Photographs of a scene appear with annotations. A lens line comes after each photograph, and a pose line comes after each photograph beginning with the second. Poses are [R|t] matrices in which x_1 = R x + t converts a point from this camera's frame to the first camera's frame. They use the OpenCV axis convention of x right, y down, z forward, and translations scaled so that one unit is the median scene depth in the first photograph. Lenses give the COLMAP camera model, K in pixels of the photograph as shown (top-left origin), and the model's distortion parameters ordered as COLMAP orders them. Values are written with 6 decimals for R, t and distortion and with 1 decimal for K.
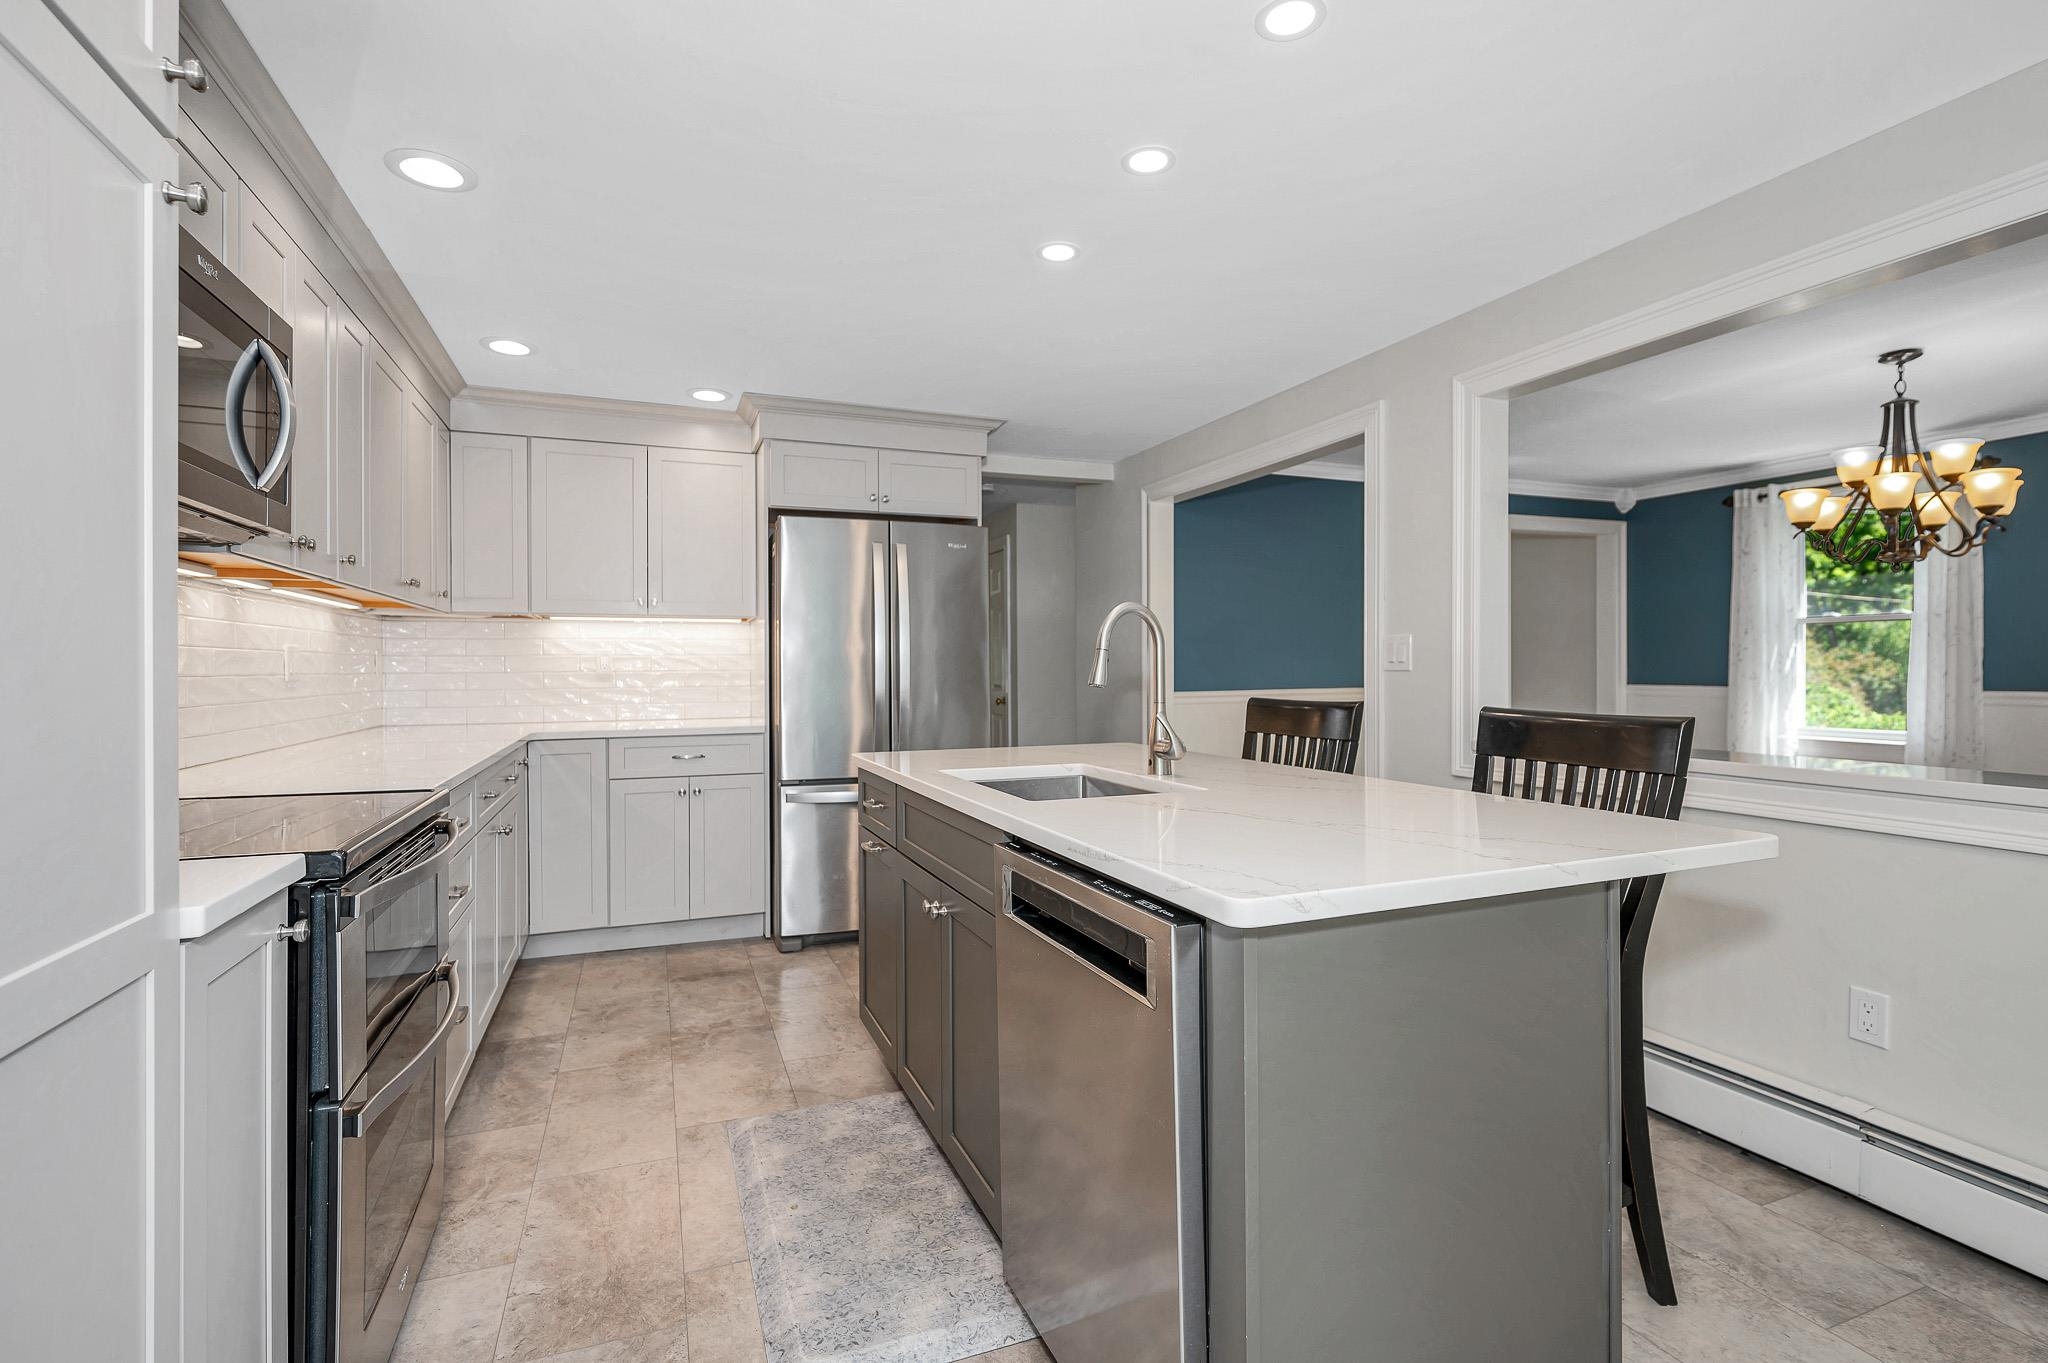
lens RADIAL K [[982.4, 0, 1013.2], [0, 982.4, 673.5], [0, 0, 1]] dist [-0.006178, -0.001362]
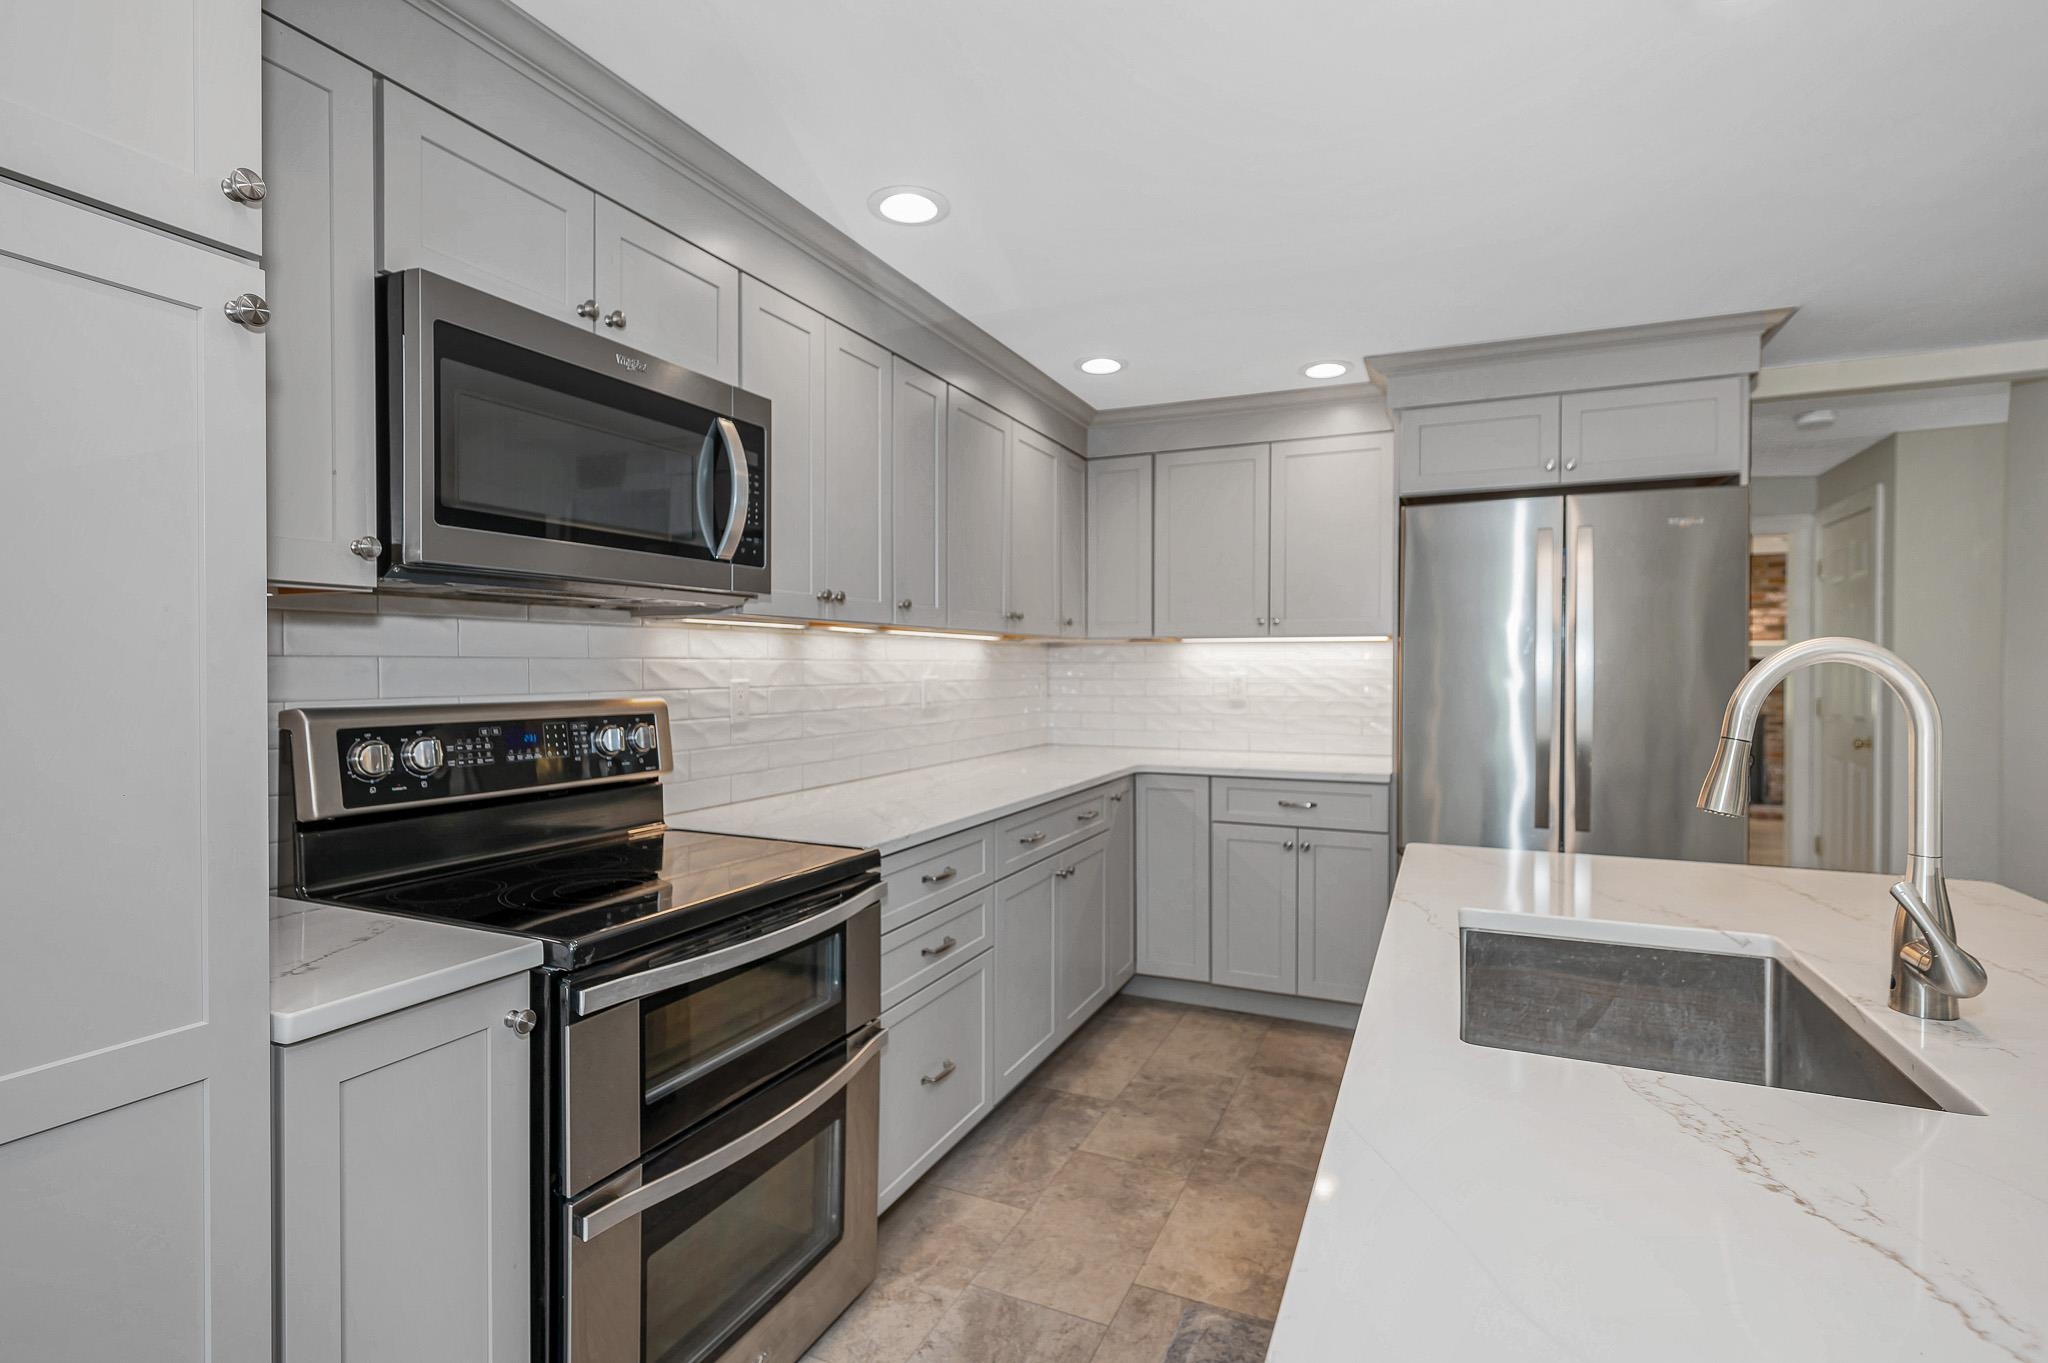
lens RADIAL K [[982.4, 0, 1014.4], [0, 982.4, 685.3], [0, 0, 1]] dist [-0.006178, -0.001362]
pose [[0.687898, 0.017986, -0.725584, 0.124330], [-0.004262, 0.999776, 0.020742, -0.037626], [0.725794, -0.011176, 0.687821, 0.263277]]
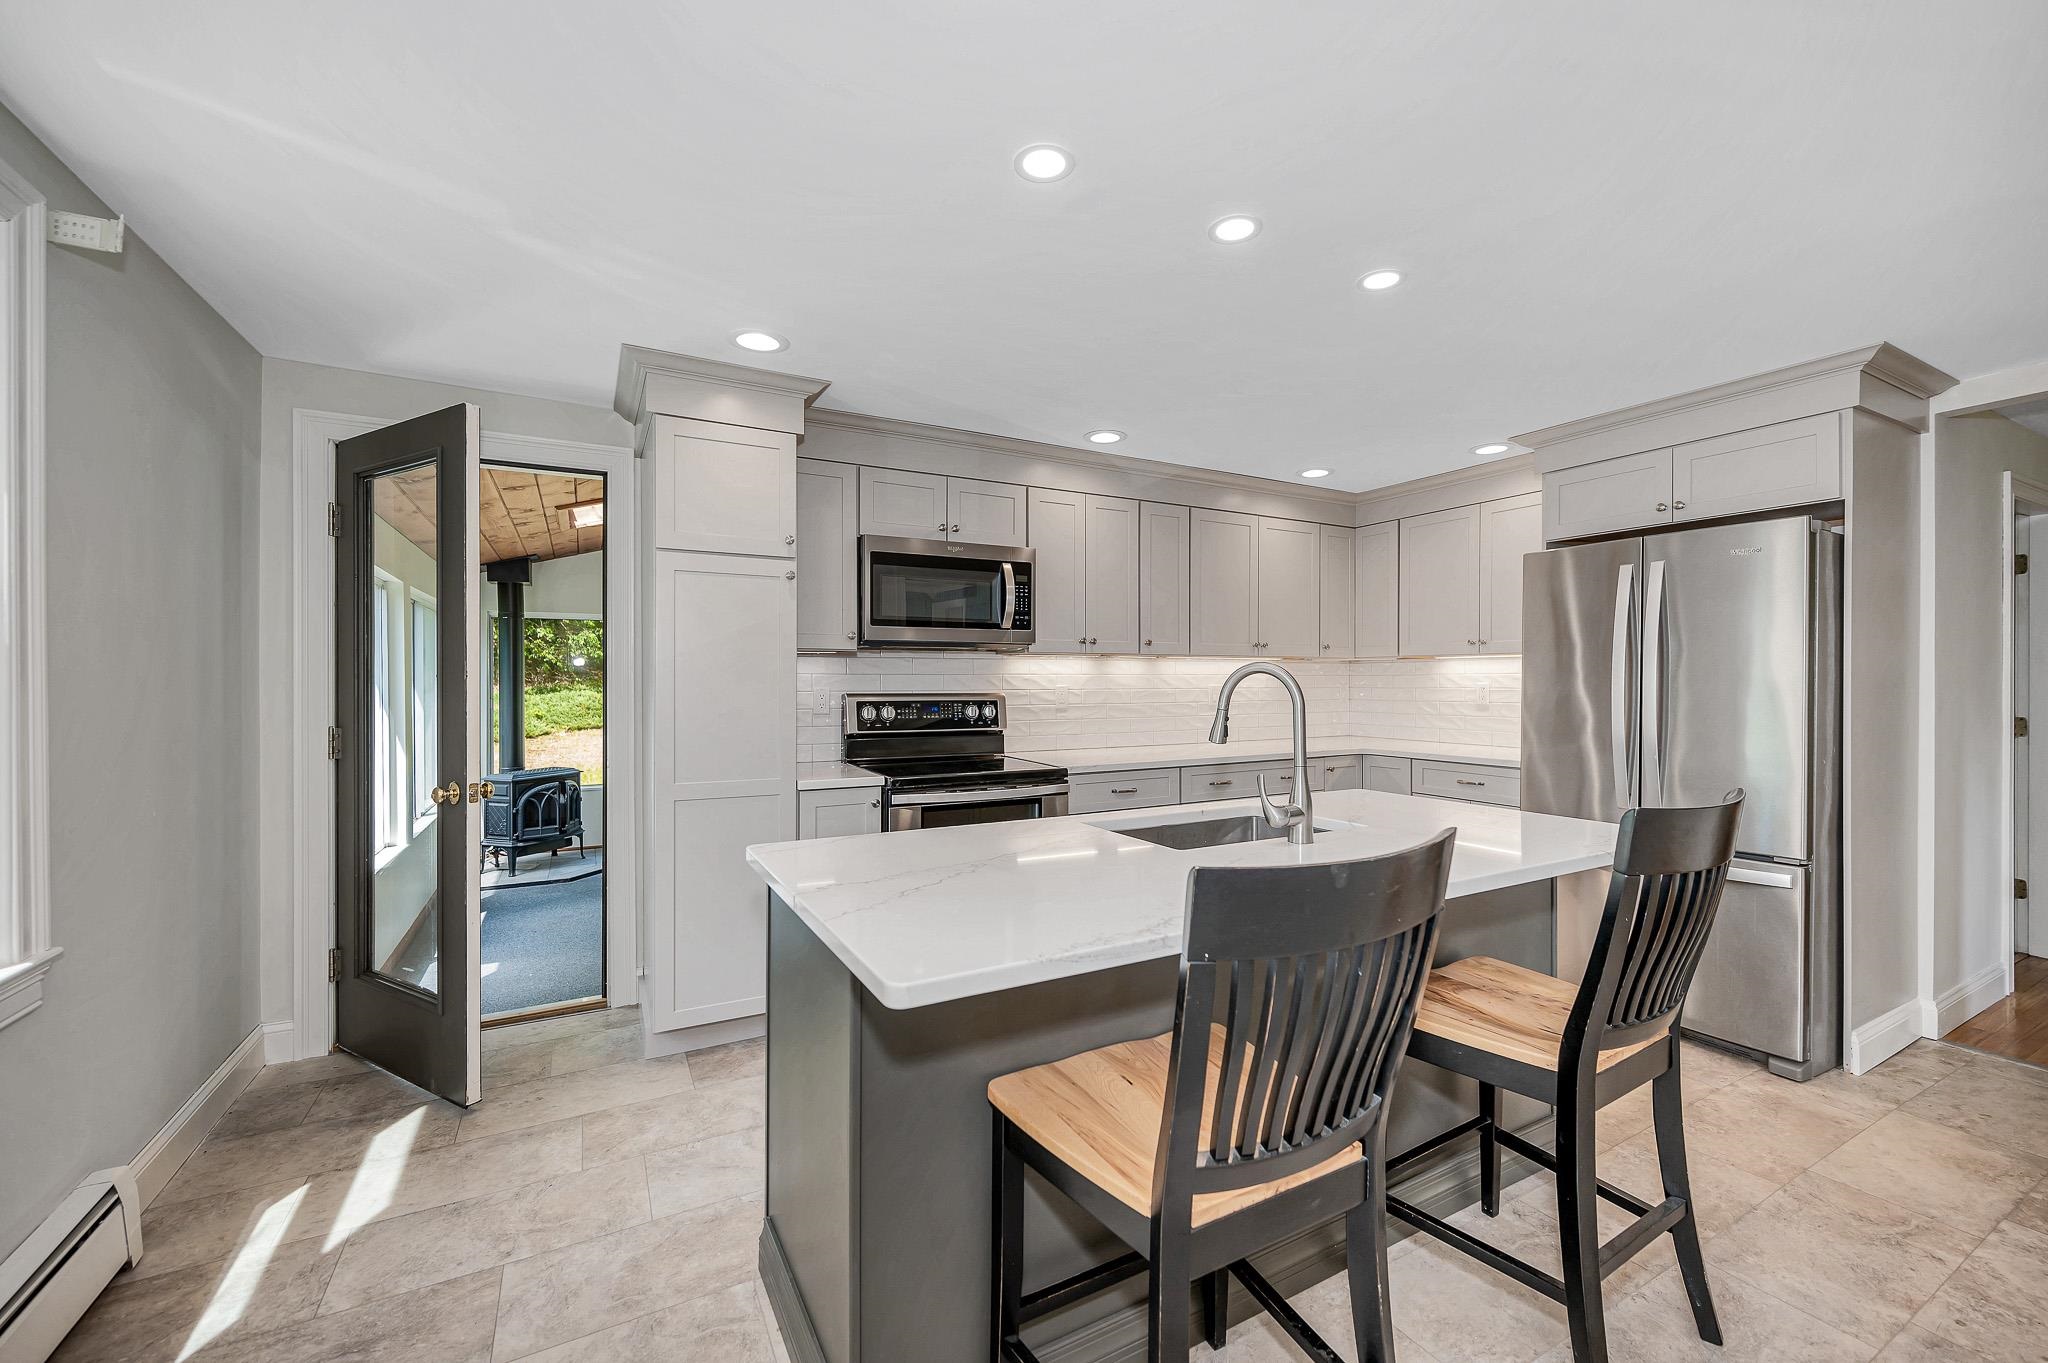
lens RADIAL K [[843.9, 0, 1028.8], [0, 843.9, 682.6], [0, 0, 1]] dist [0.011533, 0.000234]
pose [[0.106887, 0.006259, -0.994251, 0.616479], [-0.001443, 0.999980, 0.006140, -0.036680], [0.994270, 0.000778, 0.106894, 0.438918]]
